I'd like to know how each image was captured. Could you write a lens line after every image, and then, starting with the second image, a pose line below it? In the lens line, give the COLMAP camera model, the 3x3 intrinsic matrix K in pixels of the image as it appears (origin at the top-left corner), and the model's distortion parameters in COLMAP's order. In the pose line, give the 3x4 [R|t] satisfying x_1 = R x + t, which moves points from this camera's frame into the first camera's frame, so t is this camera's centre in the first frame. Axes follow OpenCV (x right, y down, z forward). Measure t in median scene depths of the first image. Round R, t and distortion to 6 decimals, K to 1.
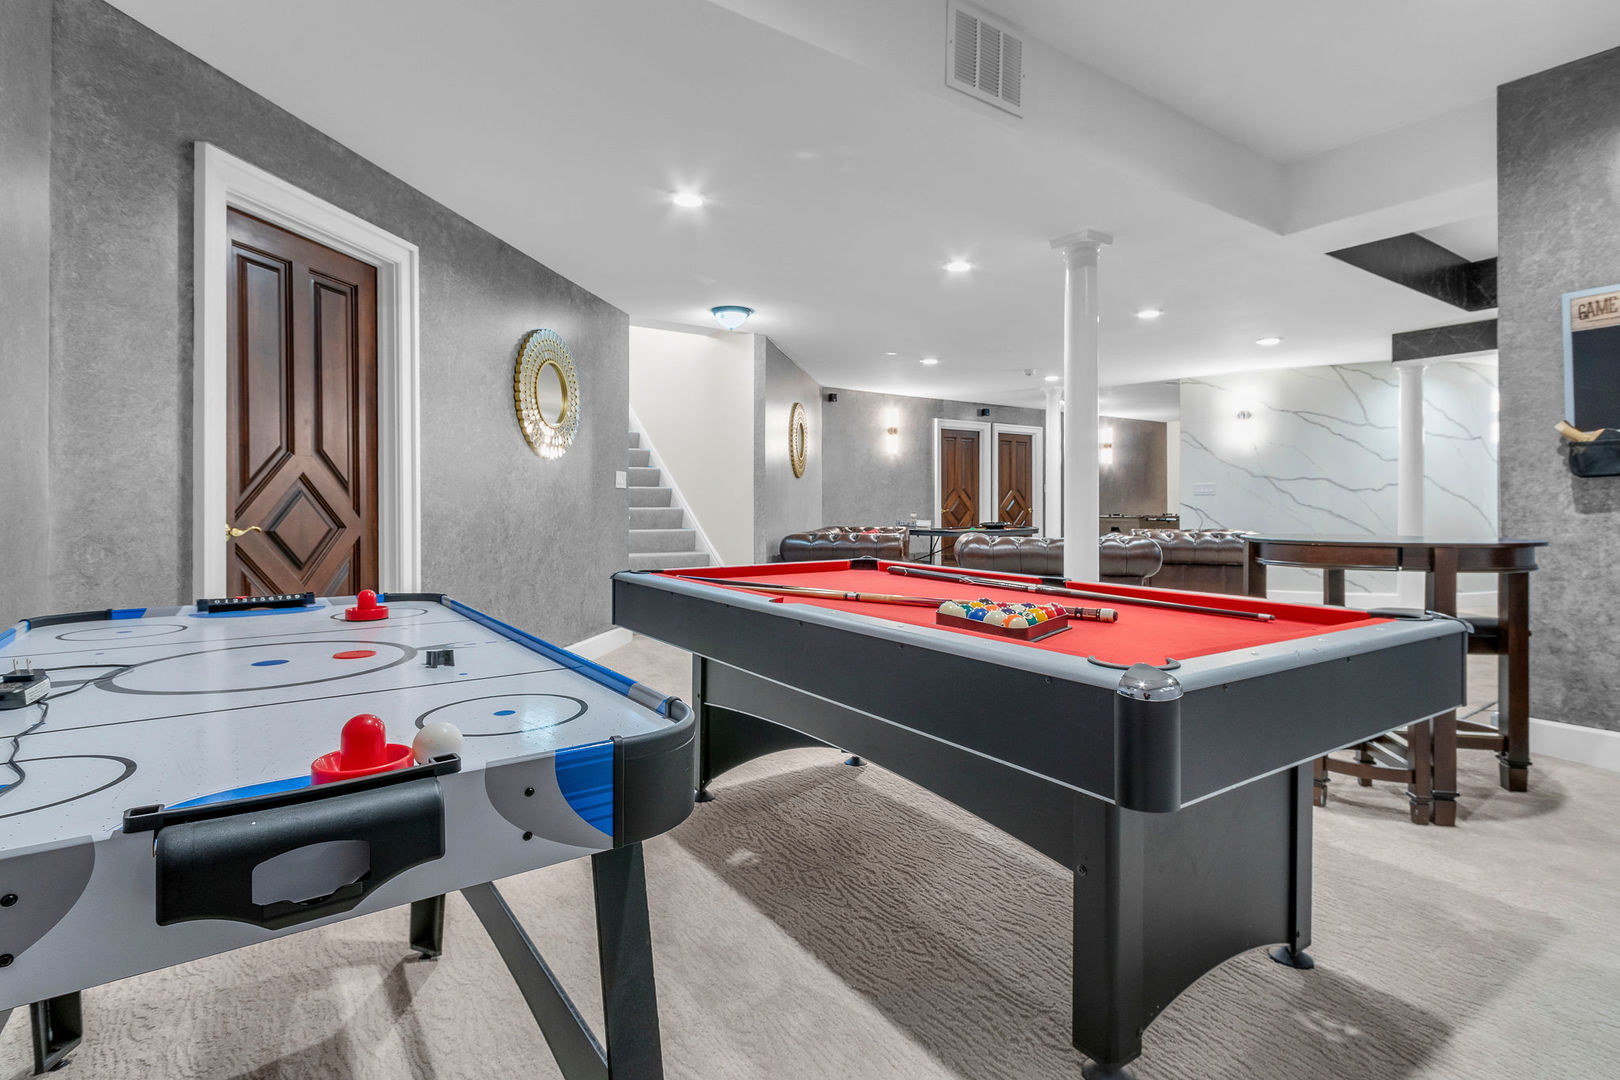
lens RADIAL K [[789.3, 0, 810.0], [0, 789.3, 540.0], [0, 0, 1]] dist [0.000194, 0.000005]
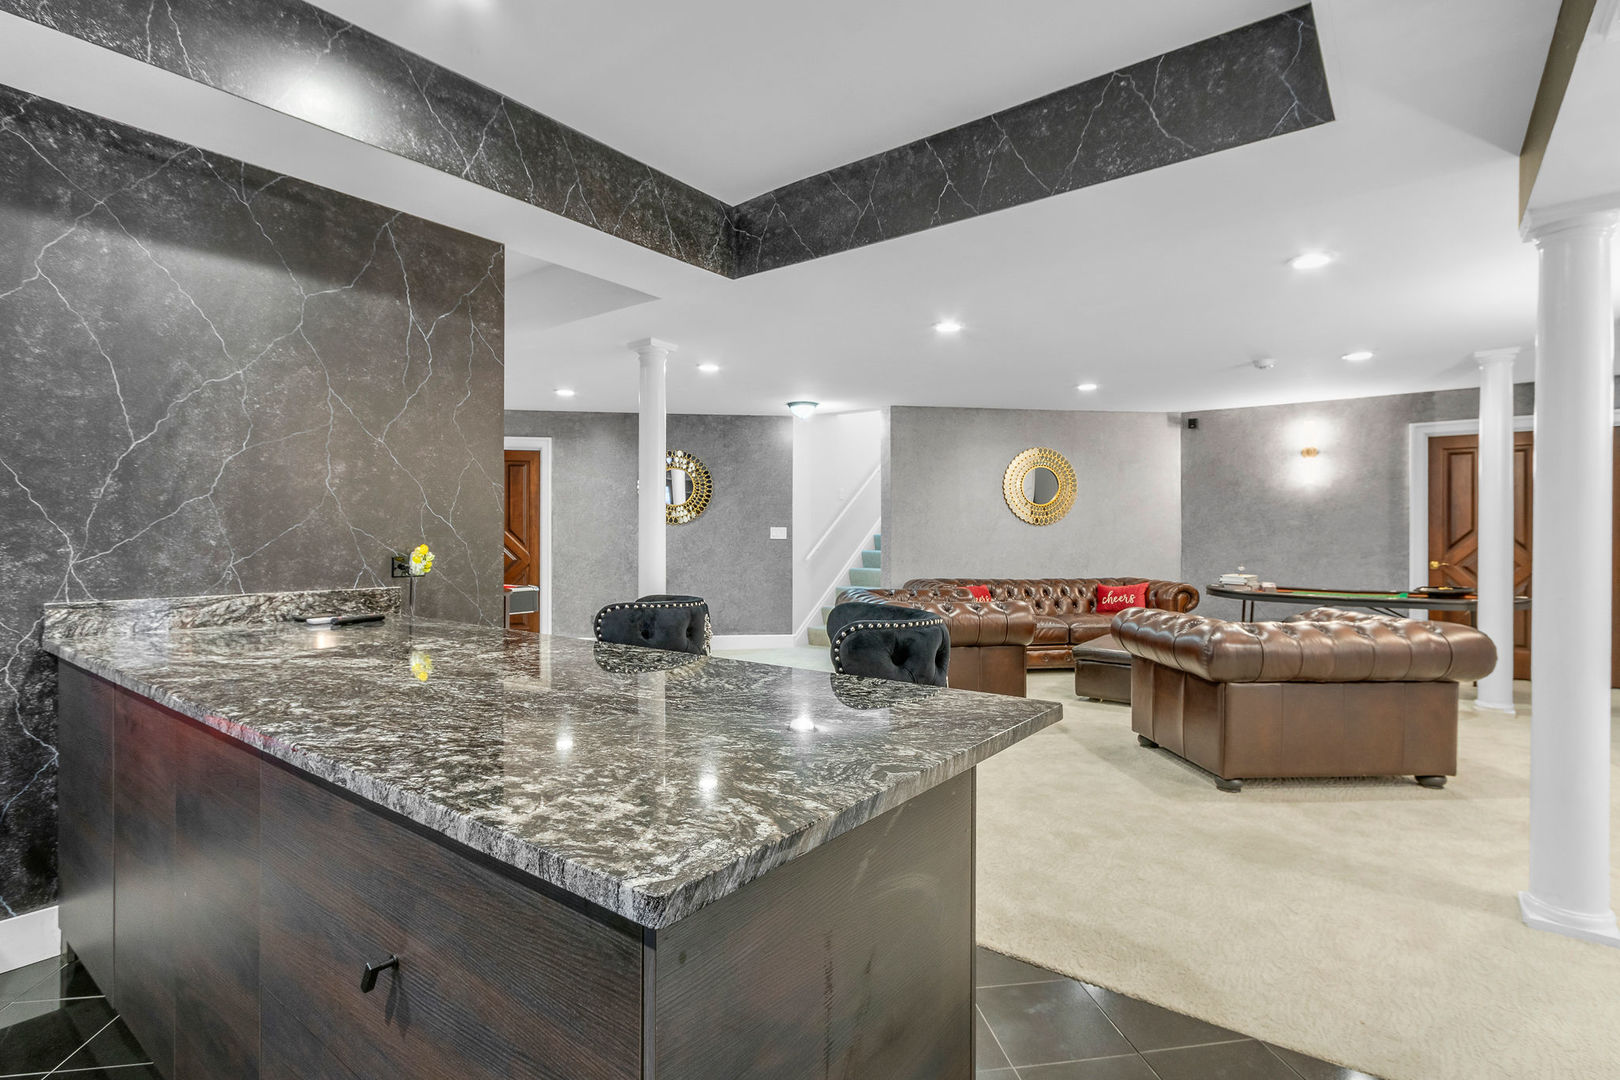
lens RADIAL K [[789.3, 0, 810.0], [0, 789.3, 540.0], [0, 0, 1]] dist [0.000194, 0.000005]
pose [[0.291035, 0.010032, -0.956660, 0.673681], [-0.046343, 0.998919, -0.003623, -0.033947], [0.955589, 0.045389, 0.291185, 0.356197]]
